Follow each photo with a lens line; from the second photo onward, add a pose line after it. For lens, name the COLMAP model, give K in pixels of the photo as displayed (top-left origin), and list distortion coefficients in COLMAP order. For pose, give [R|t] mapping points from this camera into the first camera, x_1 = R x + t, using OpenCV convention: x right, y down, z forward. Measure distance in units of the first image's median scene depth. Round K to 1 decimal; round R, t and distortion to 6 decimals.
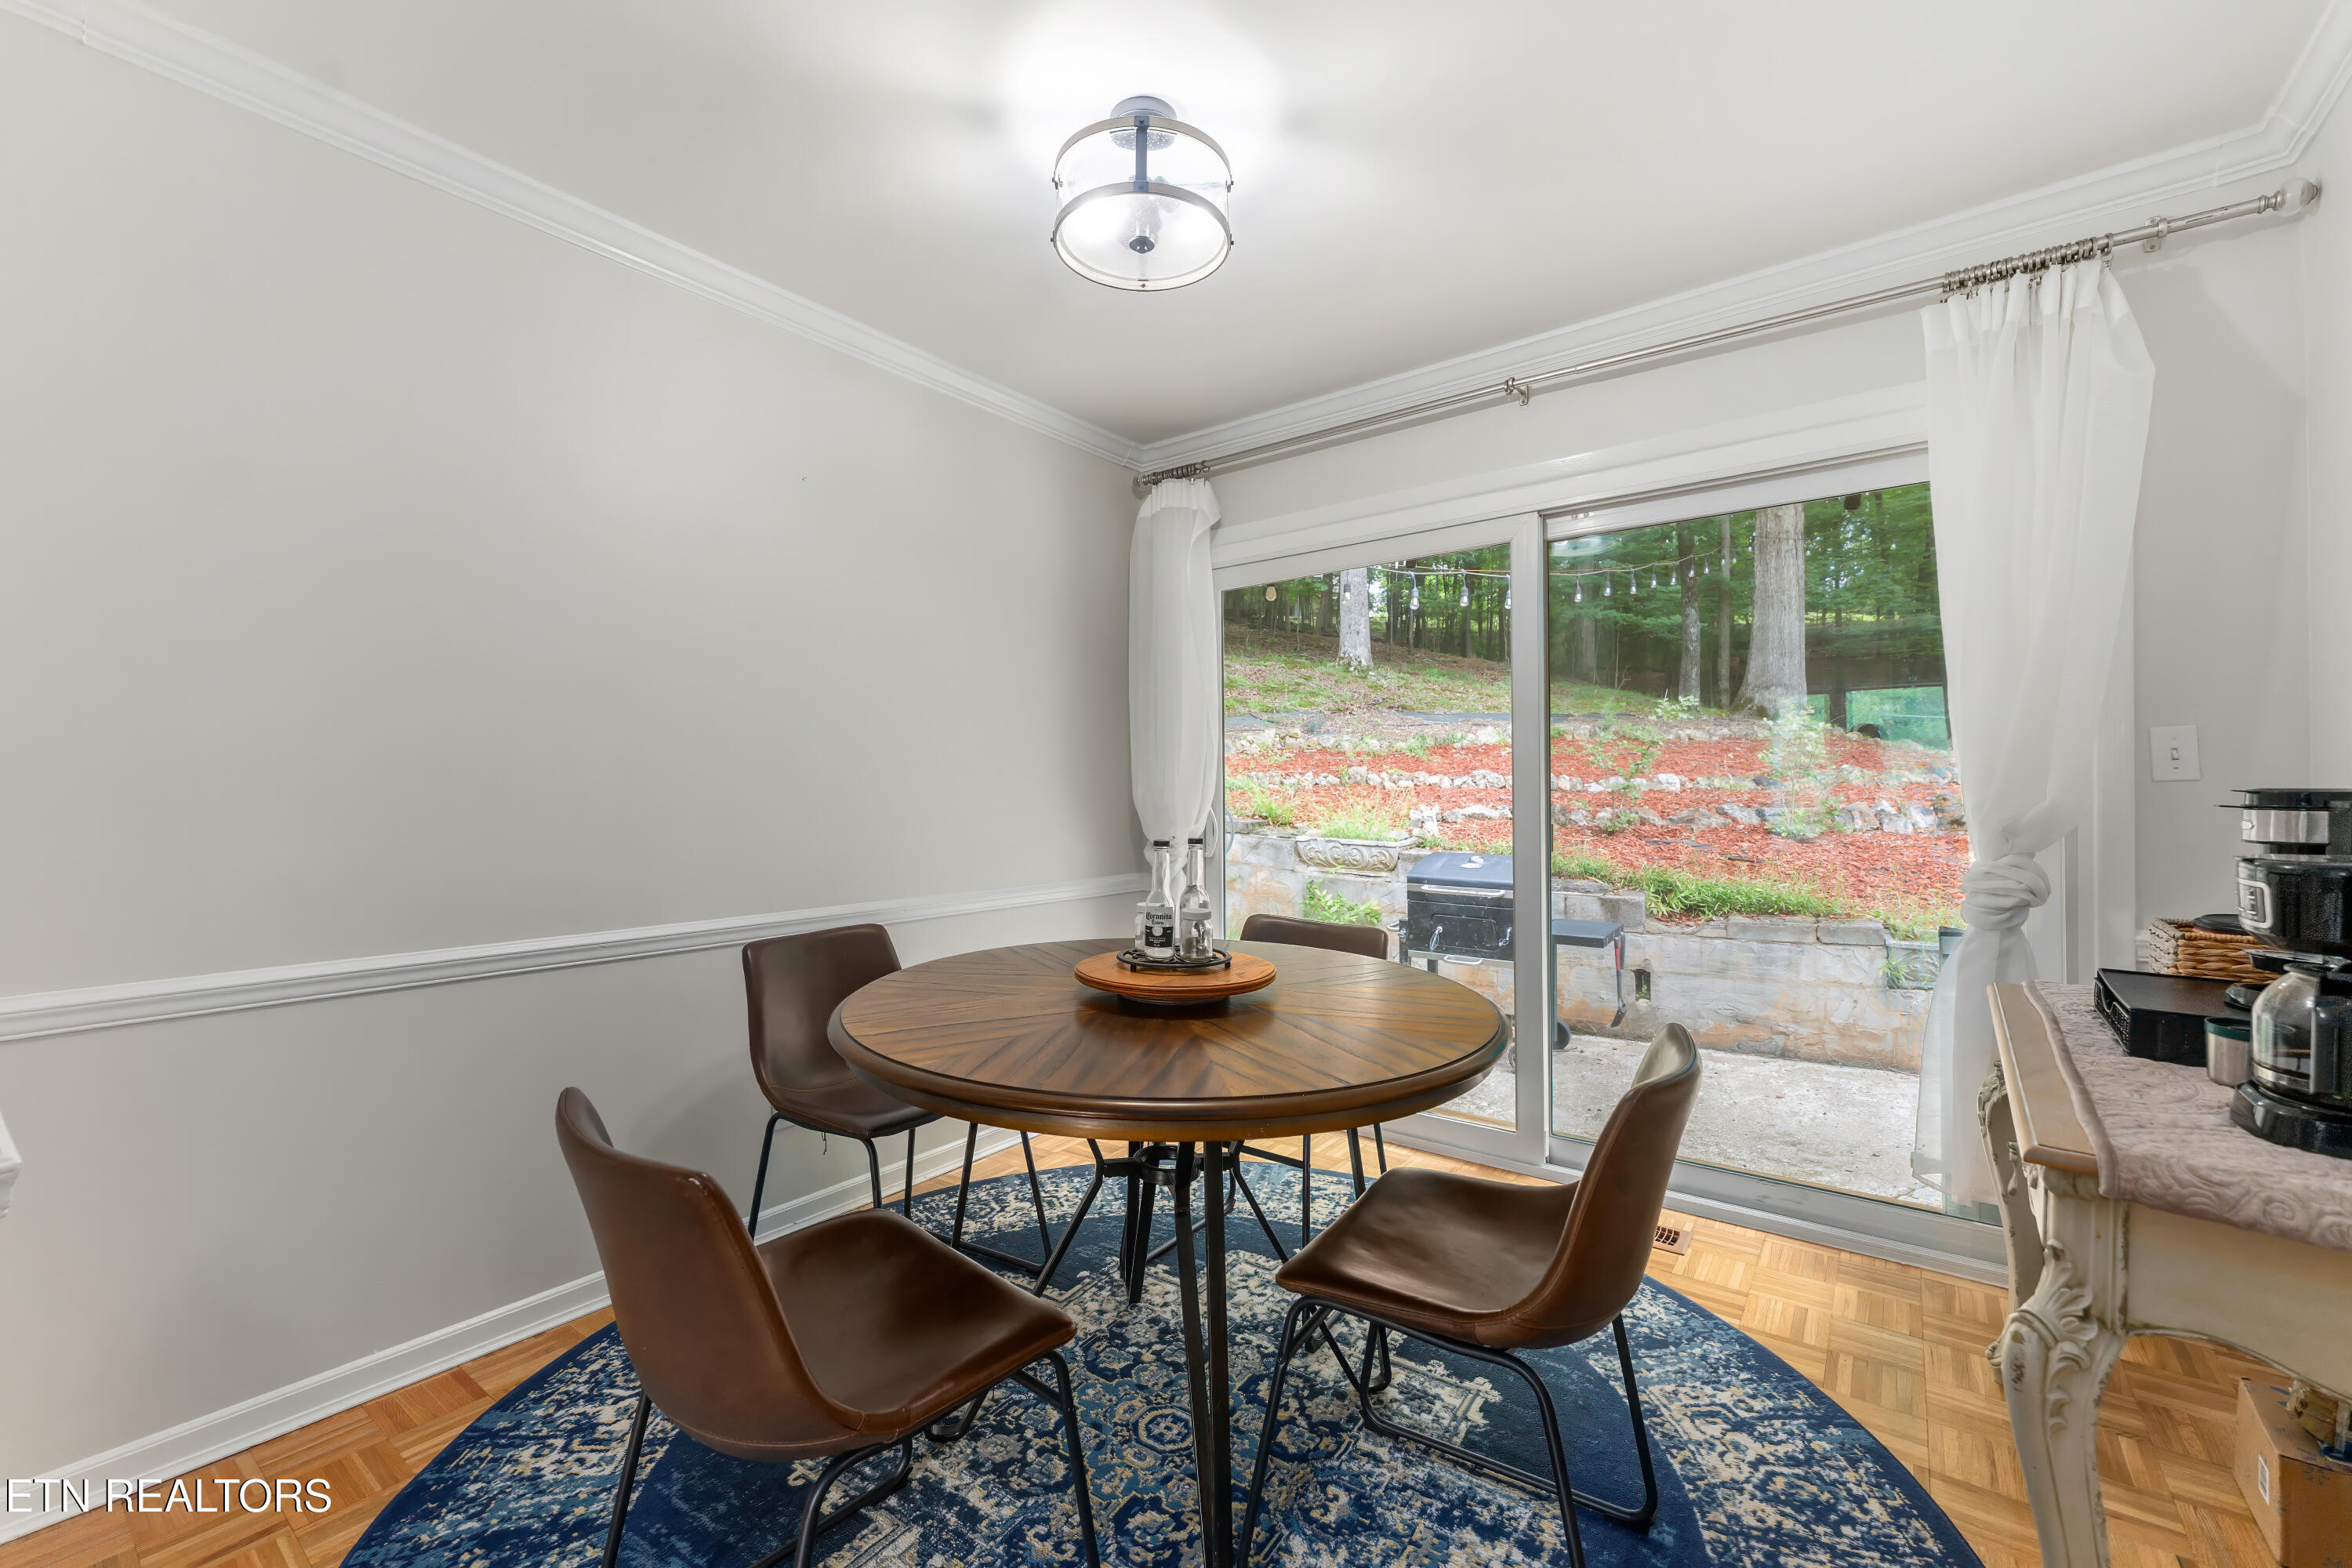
lens RADIAL K [[958.1, 0, 1172.7], [0, 958.1, 782.1], [0, 0, 1]] dist [-0.007501, -0.000072]
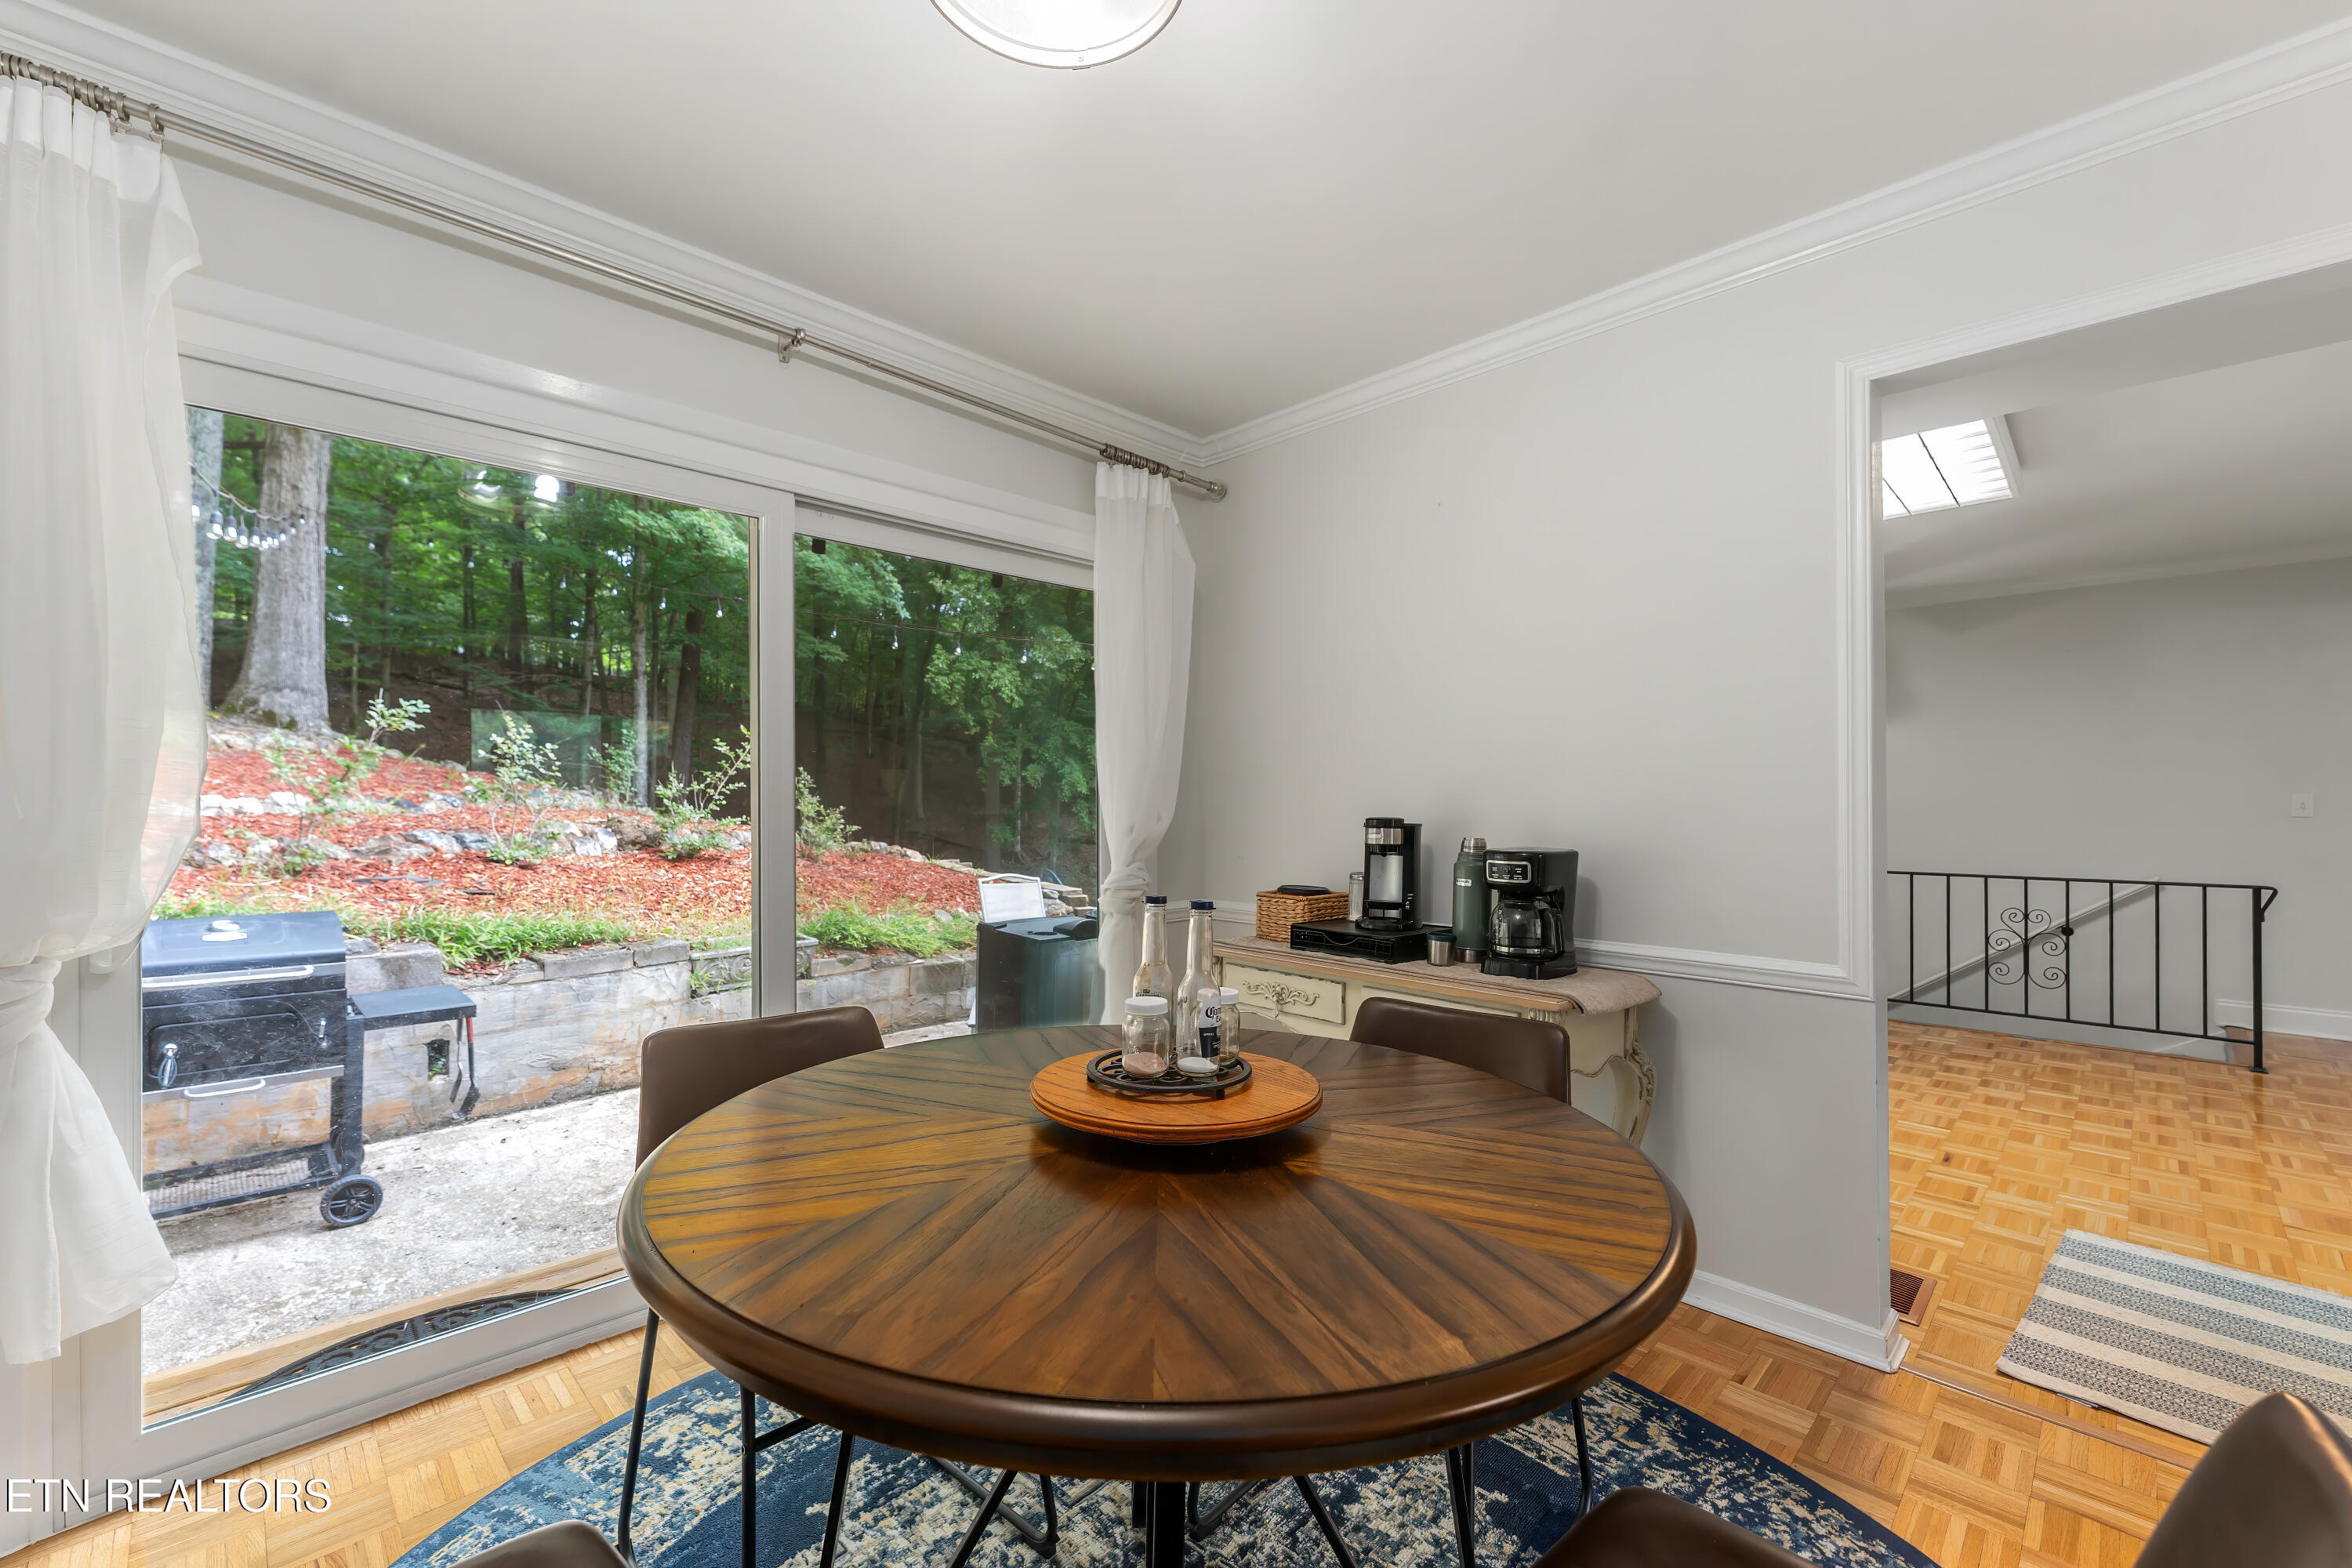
lens RADIAL K [[958.1, 0, 1166.5], [0, 958.1, 785.2], [0, 0, 1]] dist [-0.007501, -0.000072]
pose [[0.147776, 0.021237, 0.988793, -0.230710], [-0.004870, 0.999773, -0.020745, -0.004268], [-0.989009, -0.001750, 0.147846, 0.296465]]
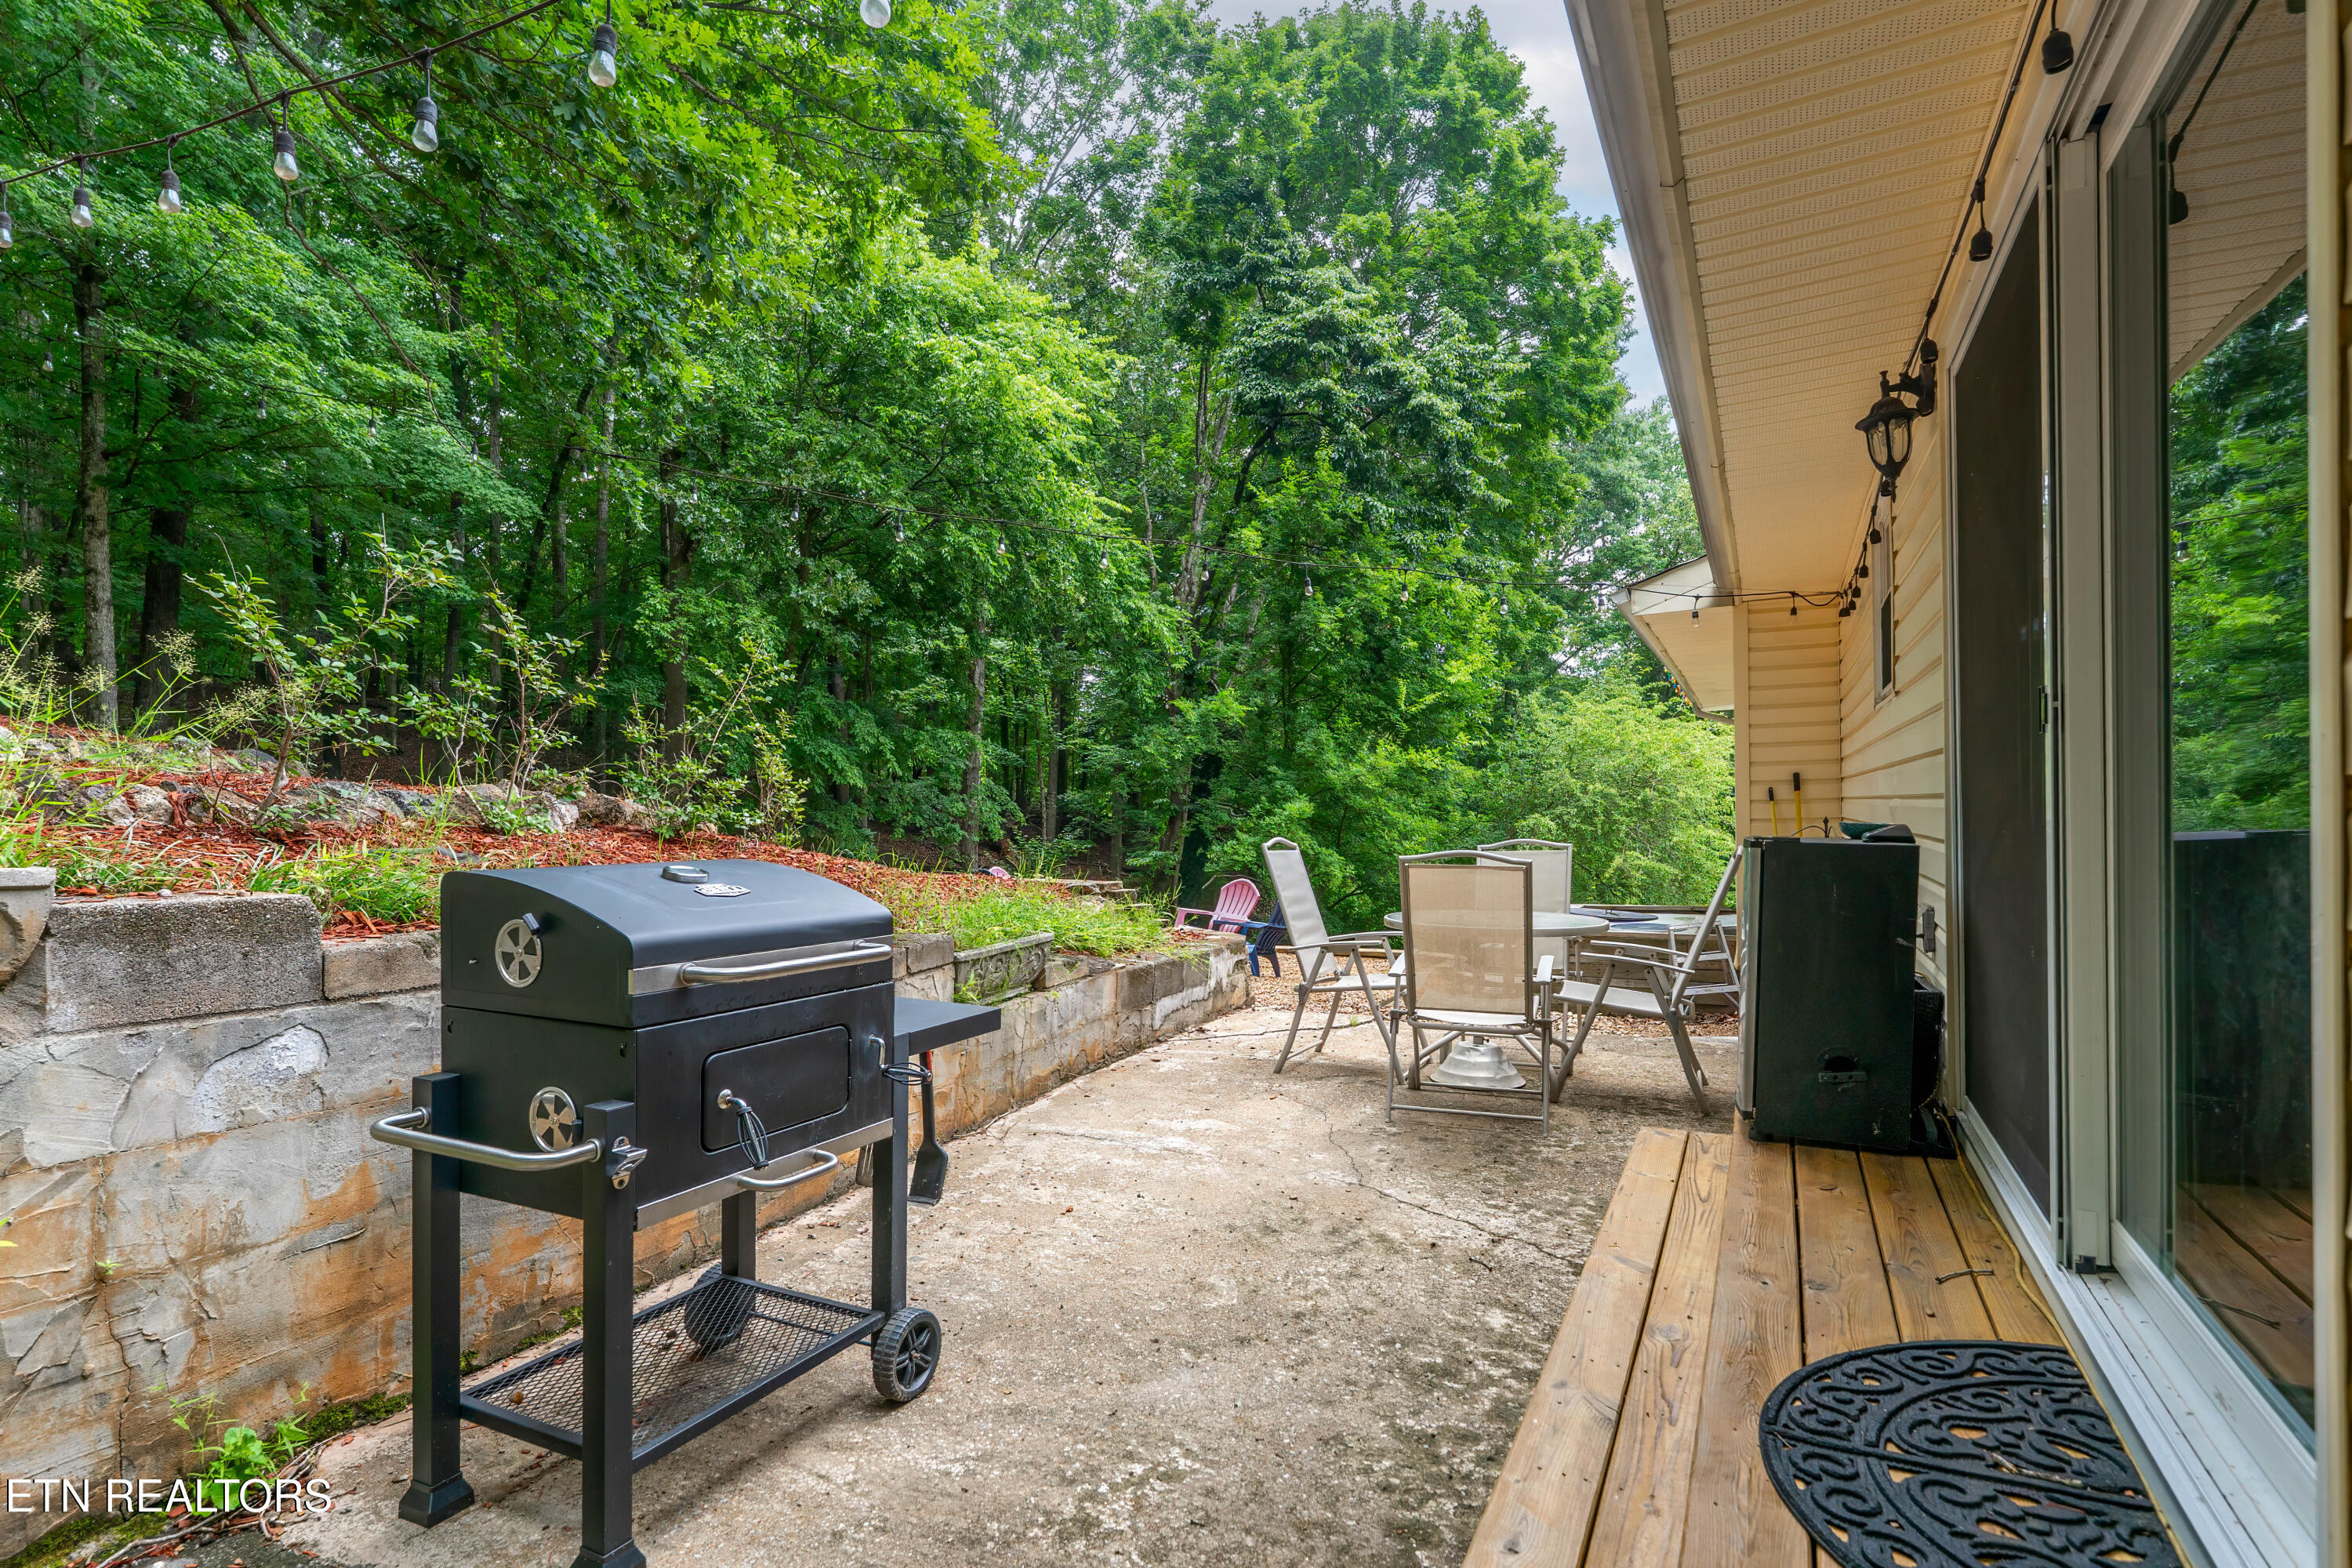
lens RADIAL K [[1190.5, 0, 1179.5], [0, 1190.5, 804.7], [0, 0, 1]] dist [0.000977, 0.000038]
pose [[-0.187620, 0.014963, 0.982128, -0.135802], [0.019022, 0.999752, -0.011598, 0.066405], [-0.982058, 0.016506, -0.187858, 0.952561]]
